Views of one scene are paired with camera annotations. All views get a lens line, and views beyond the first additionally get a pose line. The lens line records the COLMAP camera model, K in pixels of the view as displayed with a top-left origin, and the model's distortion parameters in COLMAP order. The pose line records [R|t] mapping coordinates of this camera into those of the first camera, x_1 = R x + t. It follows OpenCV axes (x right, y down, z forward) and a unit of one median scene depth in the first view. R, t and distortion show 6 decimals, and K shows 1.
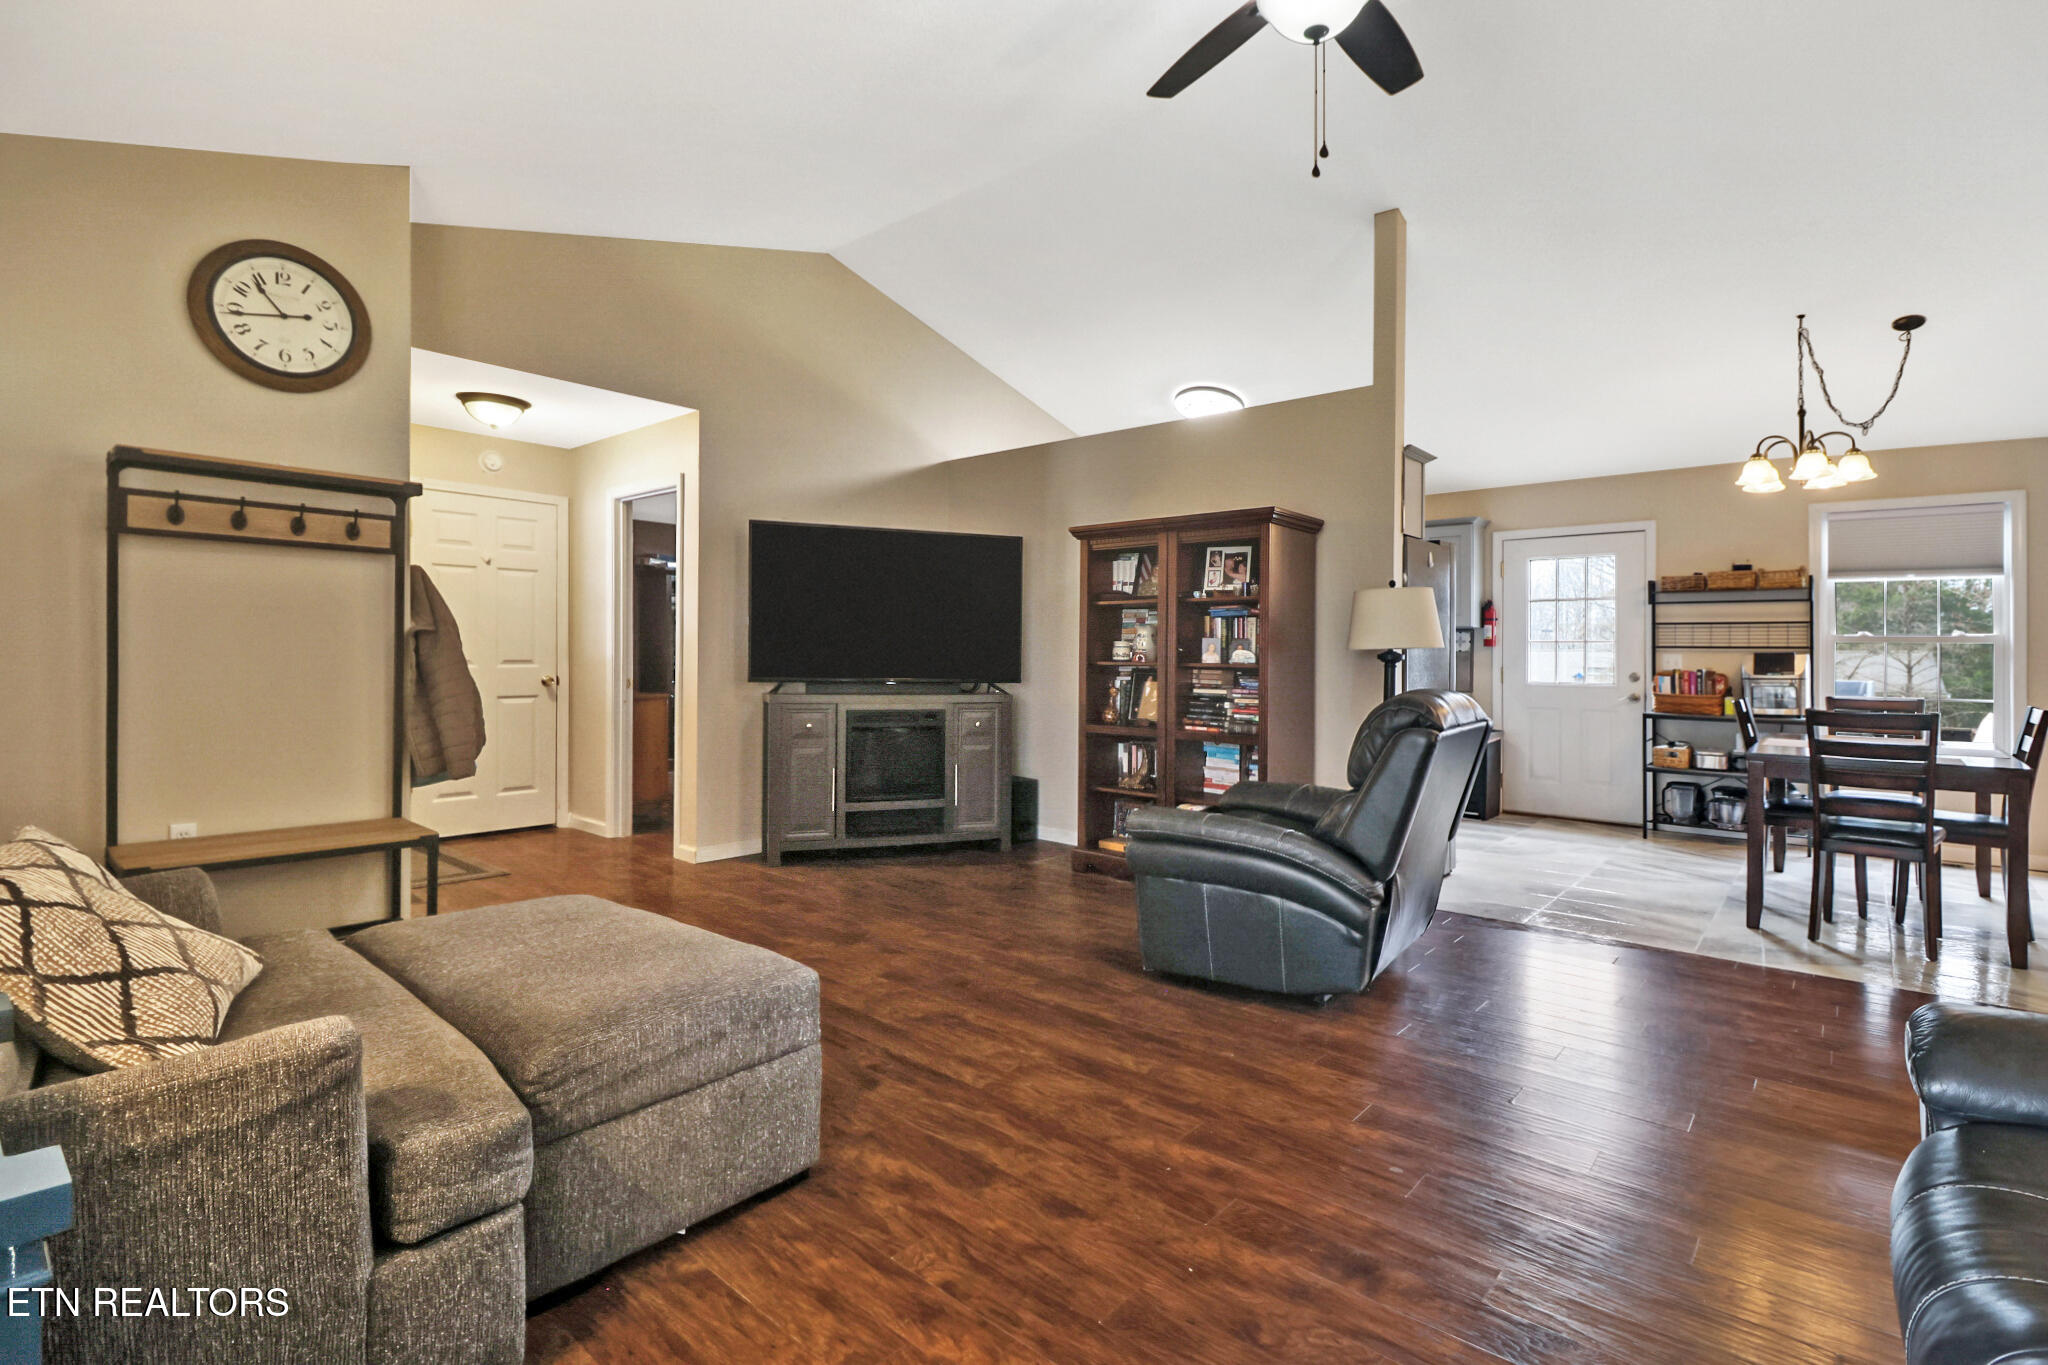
lens RADIAL K [[945.4, 0, 1024.0], [0, 945.4, 682.5], [0, 0, 1]] dist [-0.032906, -0.000056]
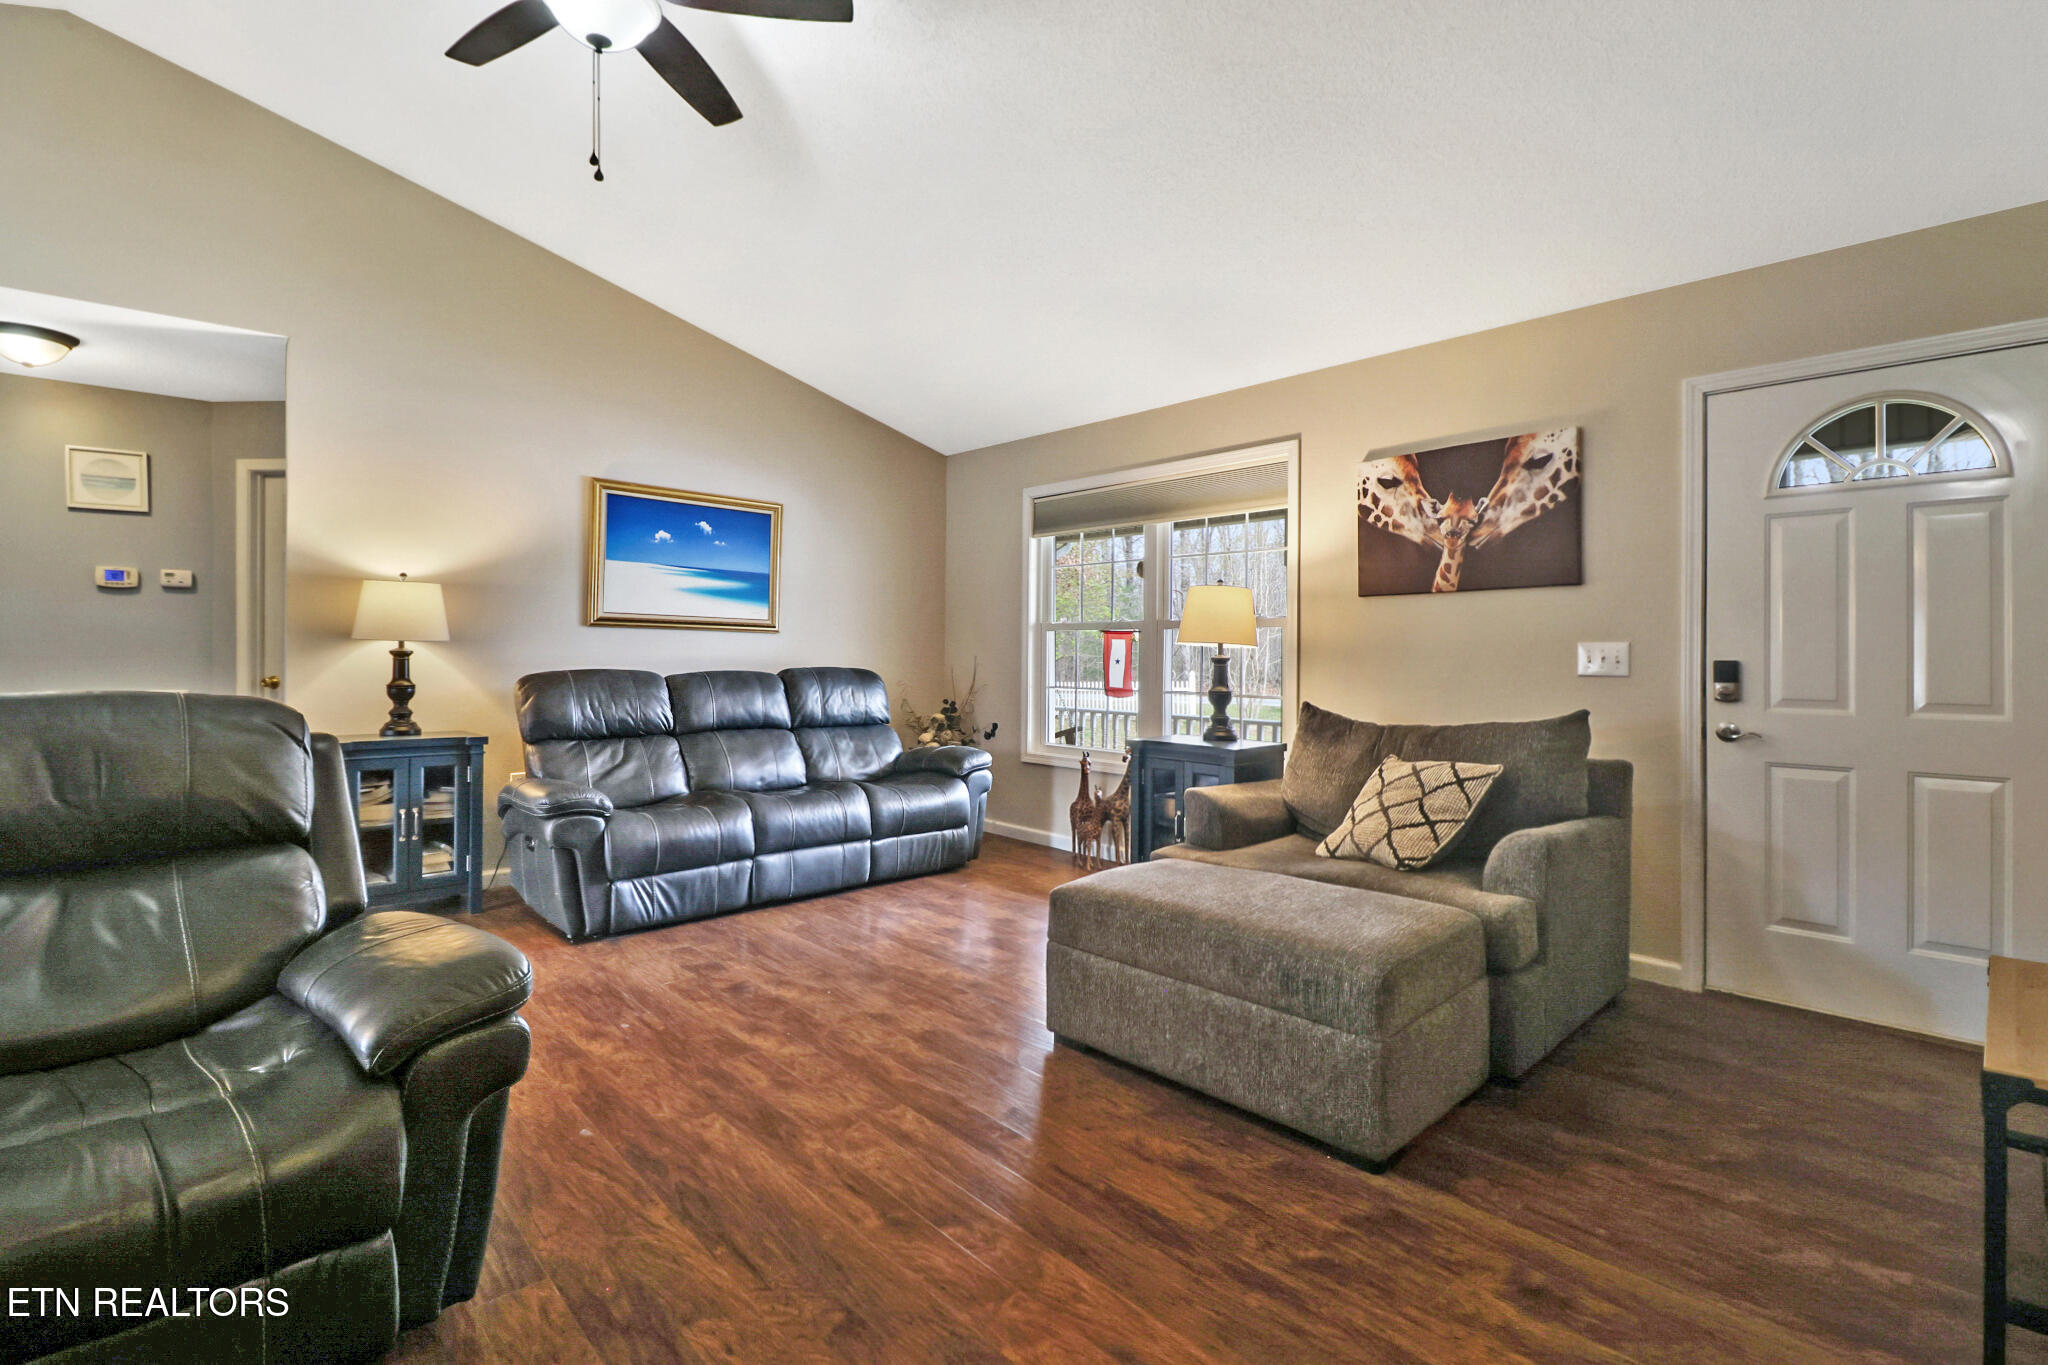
lens RADIAL K [[957.2, 0, 1028.0], [0, 957.2, 652.9], [0, 0, 1]] dist [0.002990, -0.000242]
pose [[-0.994282, -0.025411, 0.103714, -0.219021], [-0.022300, 0.999269, 0.031052, -0.052067], [-0.104427, 0.028562, -0.994122, 1.609612]]
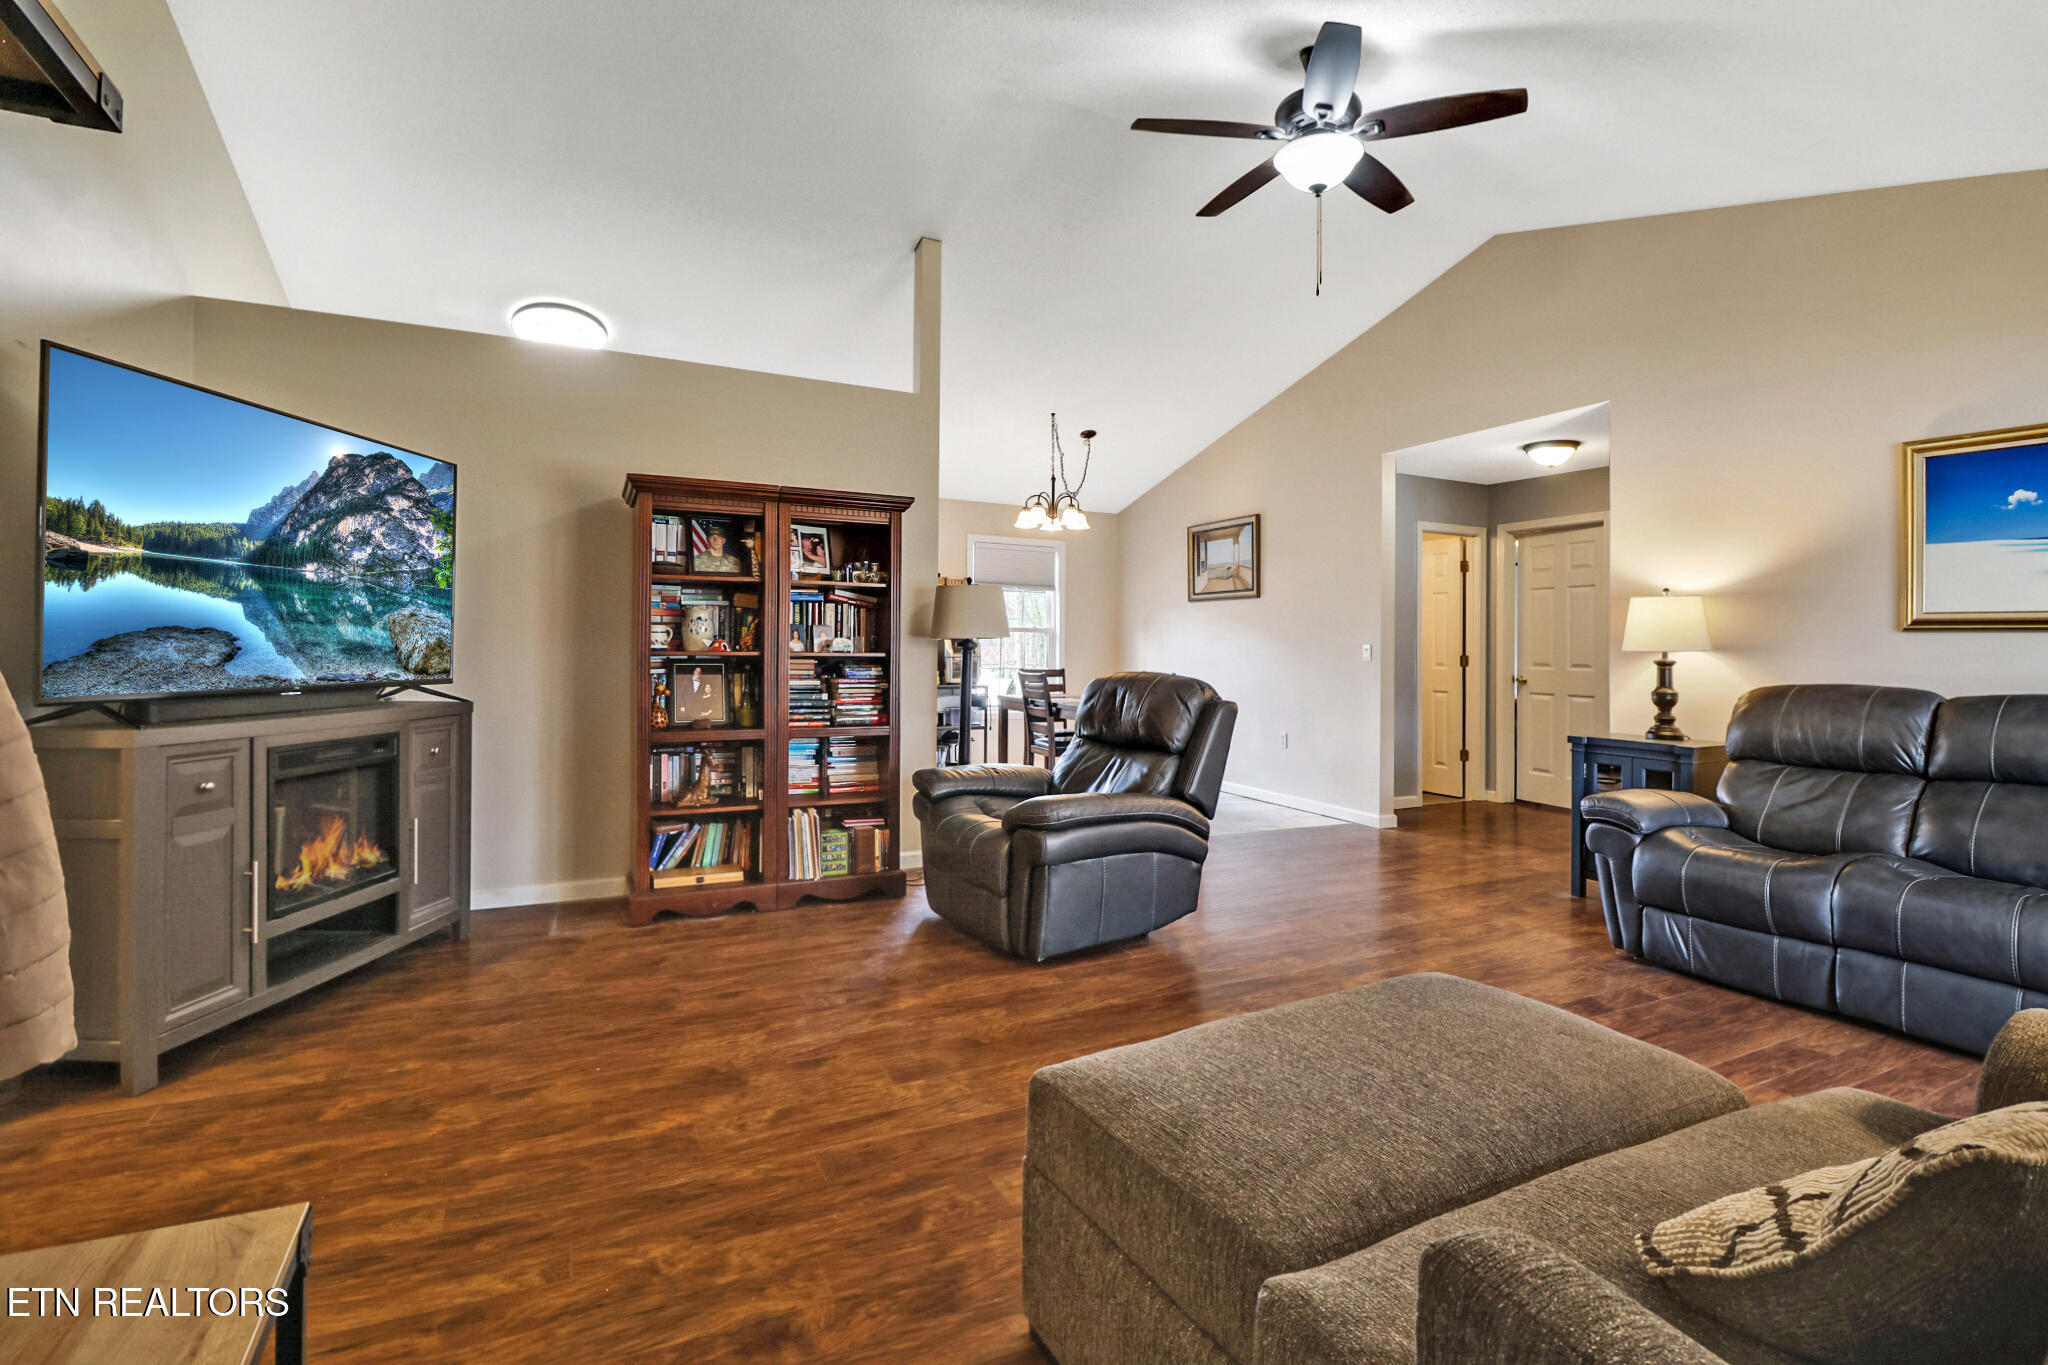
lens RADIAL K [[954.2, 0, 1053.5], [0, 954.2, 652.5], [0, 0, 1]] dist [-0.003829, -0.000514]
pose [[0.362037, -0.010971, 0.932099, -0.895701], [0.018718, 0.999815, 0.004497, -0.029901], [-0.931976, 0.015819, 0.362175, 0.681581]]
